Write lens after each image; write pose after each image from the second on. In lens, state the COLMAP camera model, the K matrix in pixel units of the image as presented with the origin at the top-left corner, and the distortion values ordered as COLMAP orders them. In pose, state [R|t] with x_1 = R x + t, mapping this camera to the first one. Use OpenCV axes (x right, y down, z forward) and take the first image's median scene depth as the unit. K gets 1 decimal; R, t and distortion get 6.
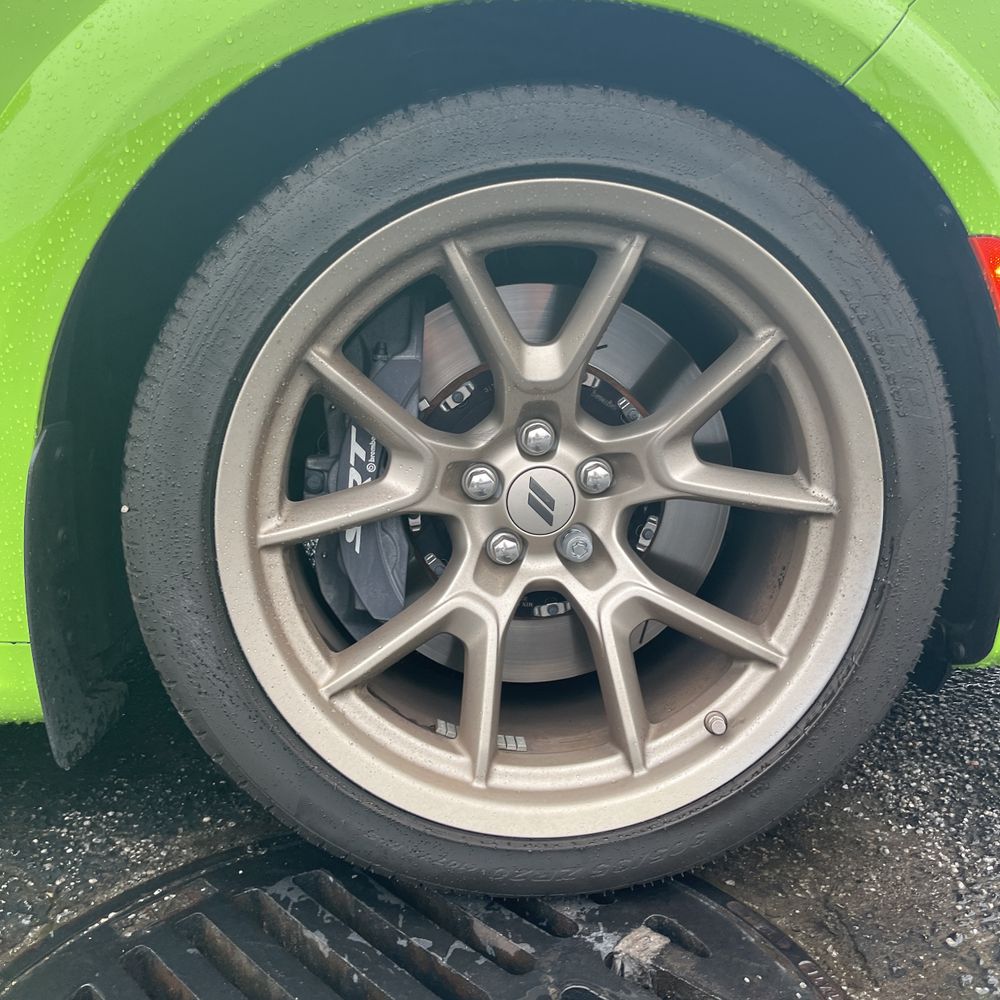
lens RADIAL K [[1014.6, 0, 501.3], [0, 1014.6, 496.2], [0, 0, 1]] dist [0.021032, 0.000000]
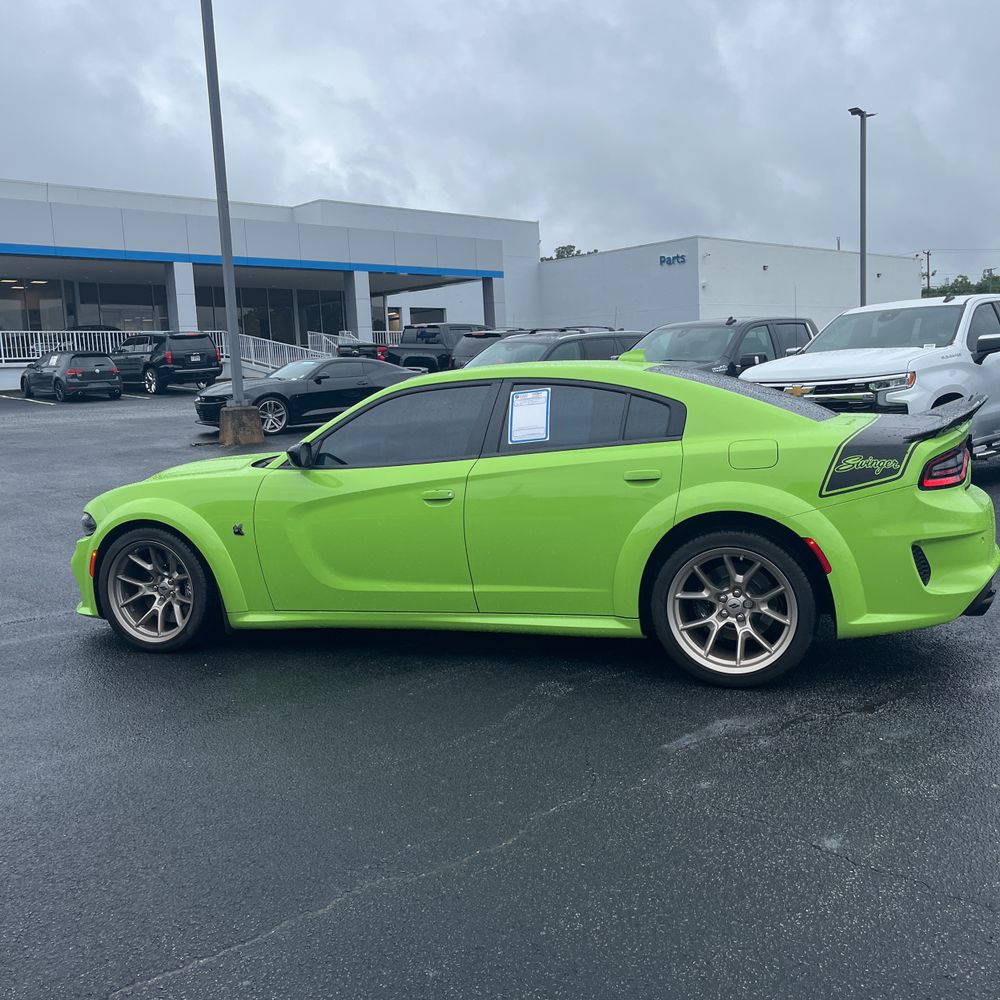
lens RADIAL K [[1014.6, 0, 501.6], [0, 1014.6, 504.8], [0, 0, 1]] dist [0.021032, 0.000000]
pose [[0.882652, 0.252360, -0.396535, 0.874140], [-0.264025, 0.964168, 0.025913, -0.296873], [0.388866, 0.081823, 0.917654, -3.957053]]
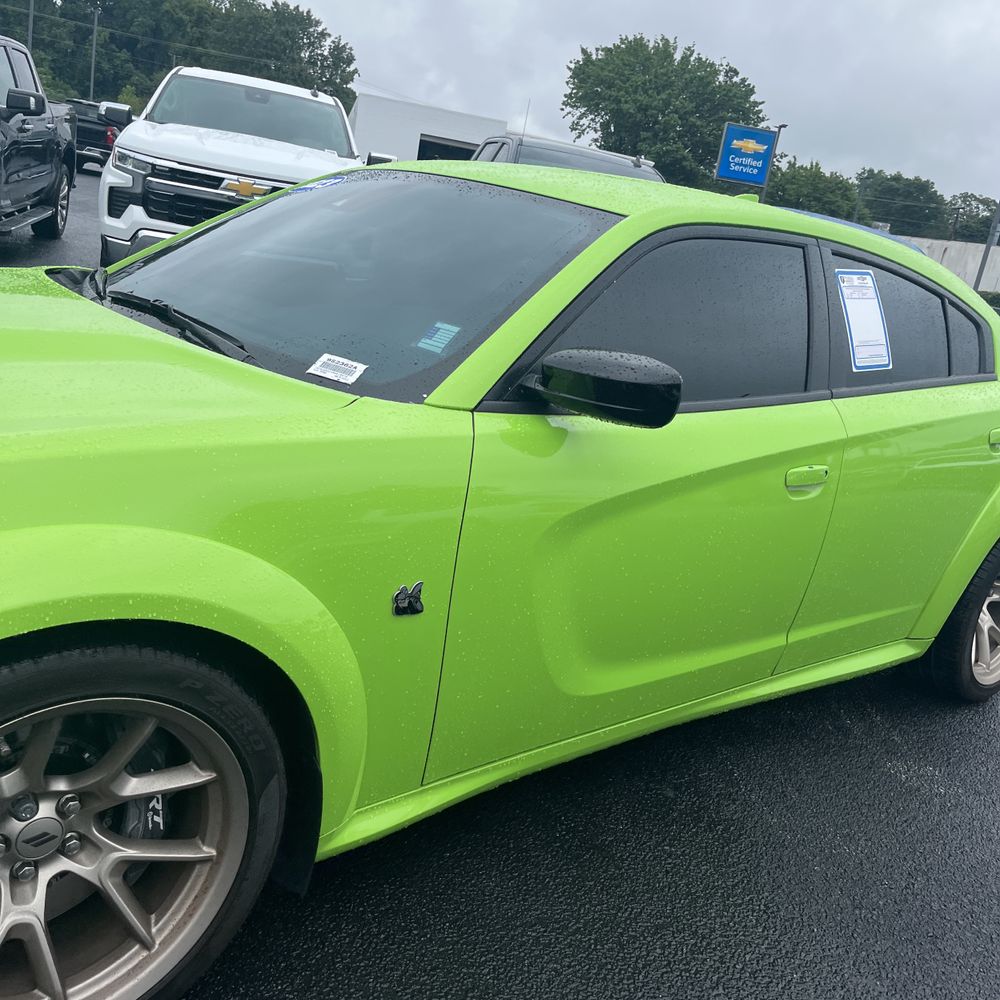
lens RADIAL K [[1014.6, 0, 492.3], [0, 1014.6, 508.5], [0, 0, 1]] dist [0.021032, 0.000000]
pose [[0.753601, 0.203644, 0.624992, -3.794194], [-0.233128, 0.971796, -0.035545, 0.247105], [-0.614603, -0.118916, 0.779822, -0.774306]]
